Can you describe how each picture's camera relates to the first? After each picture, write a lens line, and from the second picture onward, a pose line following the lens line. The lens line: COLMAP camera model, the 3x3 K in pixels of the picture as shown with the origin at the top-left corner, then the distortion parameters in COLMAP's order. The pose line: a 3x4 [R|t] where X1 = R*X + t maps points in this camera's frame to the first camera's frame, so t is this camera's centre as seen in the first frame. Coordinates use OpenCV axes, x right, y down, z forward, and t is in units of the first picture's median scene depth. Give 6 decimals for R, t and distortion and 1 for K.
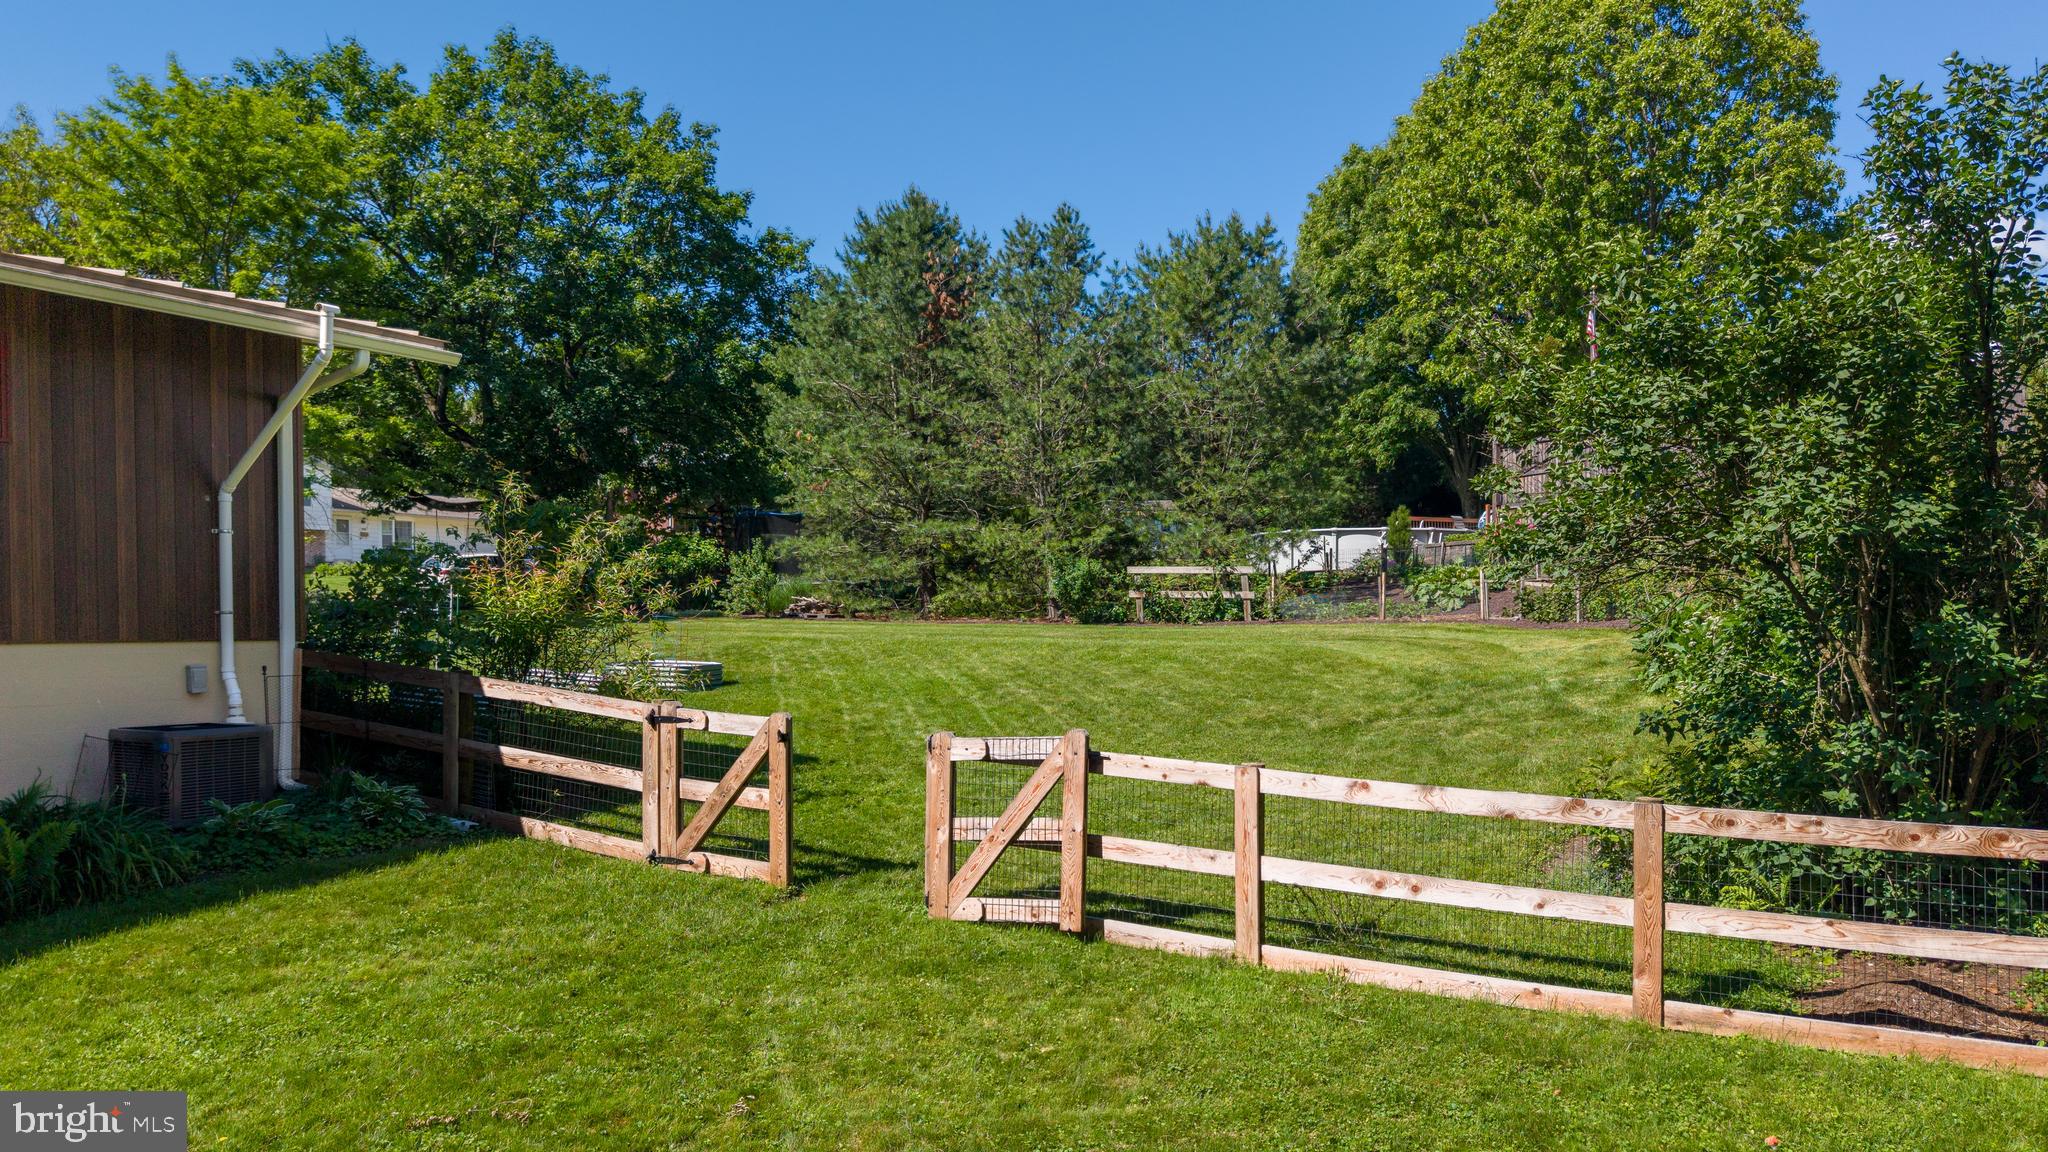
lens RADIAL K [[1385.2, 0, 1063.2], [0, 1385.2, 622.2], [0, 0, 1]] dist [0.056388, -0.038925]
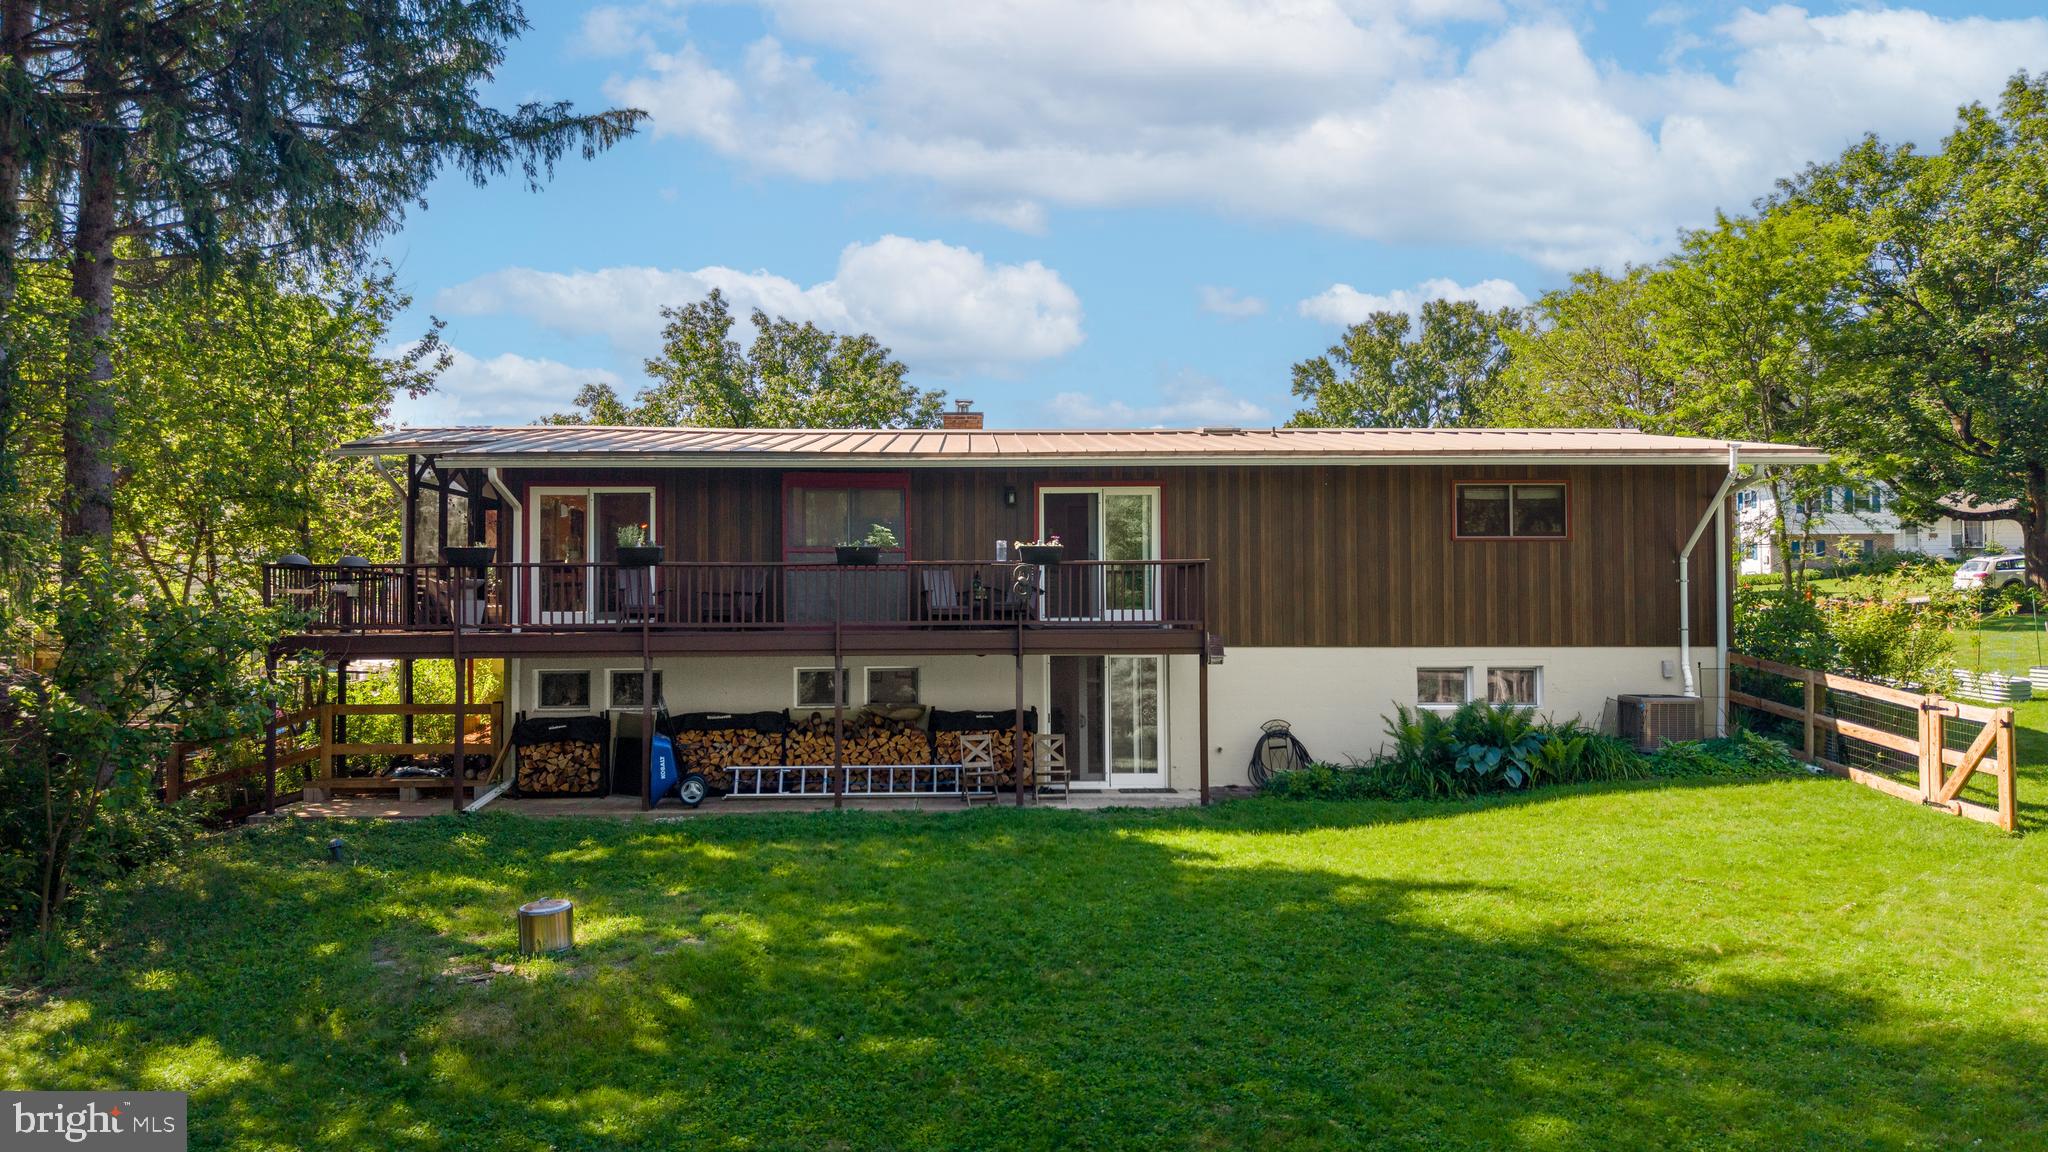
lens RADIAL K [[1385.2, 0, 1023.9], [0, 1385.2, 578.2], [0, 0, 1]] dist [0.056388, -0.038925]
pose [[0.470625, -0.025341, -0.881969, 0.535285], [0.005531, 0.999653, -0.025771, -0.031162], [0.882316, 0.007250, 0.470602, -0.503281]]
